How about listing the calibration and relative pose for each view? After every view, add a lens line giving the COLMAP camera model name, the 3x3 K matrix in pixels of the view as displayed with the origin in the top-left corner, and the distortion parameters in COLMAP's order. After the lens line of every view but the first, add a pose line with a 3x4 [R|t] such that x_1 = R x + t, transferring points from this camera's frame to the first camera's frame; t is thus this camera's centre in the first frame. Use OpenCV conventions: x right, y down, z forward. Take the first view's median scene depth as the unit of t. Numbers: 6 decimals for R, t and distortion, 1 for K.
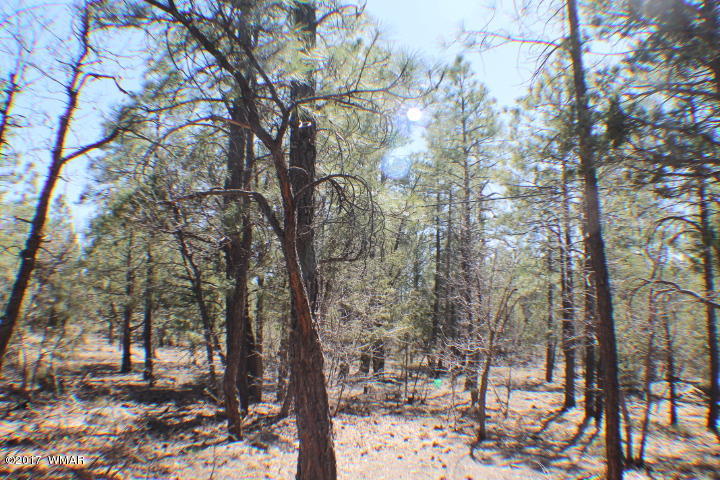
lens RADIAL K [[626.1, 0, 364.9], [0, 626.1, 231.2], [0, 0, 1]] dist [-0.234844, 0.090701]
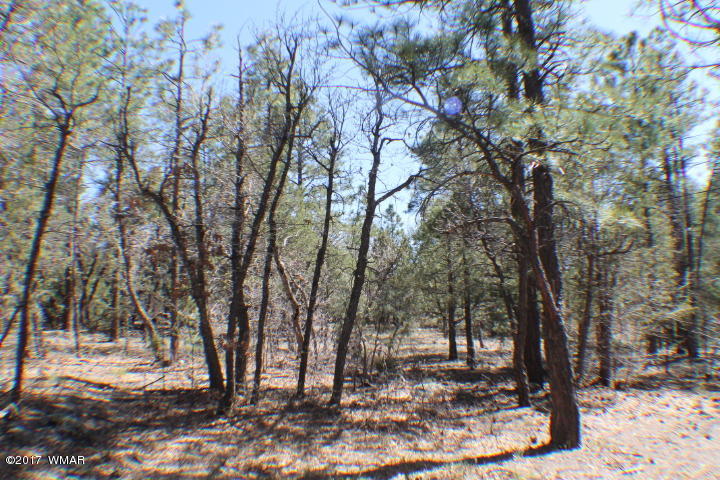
lens RADIAL K [[626.1, 0, 364.9], [0, 626.1, 231.2], [0, 0, 1]] dist [-0.234844, 0.090701]
pose [[0.858735, -0.092071, -0.504080, 0.134706], [0.099997, 0.994923, -0.011373, -0.027687], [0.502568, -0.040640, 0.863582, -0.190178]]
